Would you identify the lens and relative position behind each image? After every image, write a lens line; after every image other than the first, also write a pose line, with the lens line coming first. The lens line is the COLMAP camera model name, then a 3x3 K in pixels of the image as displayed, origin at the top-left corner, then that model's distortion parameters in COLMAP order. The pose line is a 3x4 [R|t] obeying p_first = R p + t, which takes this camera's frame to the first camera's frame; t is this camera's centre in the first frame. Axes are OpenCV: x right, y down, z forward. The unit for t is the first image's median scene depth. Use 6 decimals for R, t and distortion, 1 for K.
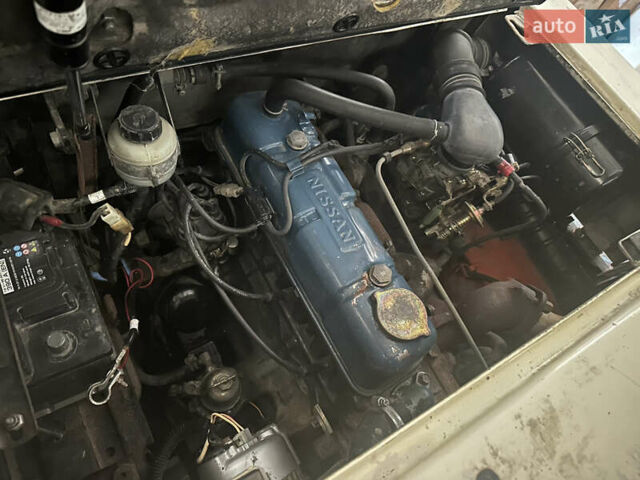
lens RADIAL K [[451.0, 0, 320.0], [0, 451.0, 240.0], [0, 0, 1]] dist [0.052572, -0.006731]
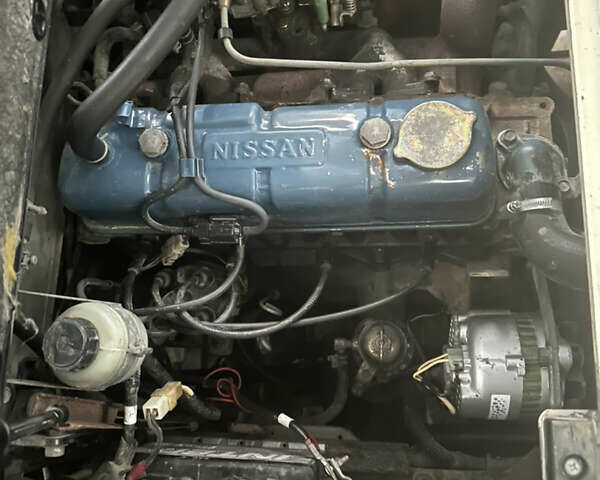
lens RADIAL K [[558.3, 0, 300.0], [0, 558.3, 240.0], [0, 0, 1]] dist [0.137976, -0.257075]
pose [[0.453643, -0.876816, -0.159379, 0.068001], [0.880145, 0.412740, 0.234501, -0.174423], [-0.139832, -0.246656, 0.958962, 0.067468]]
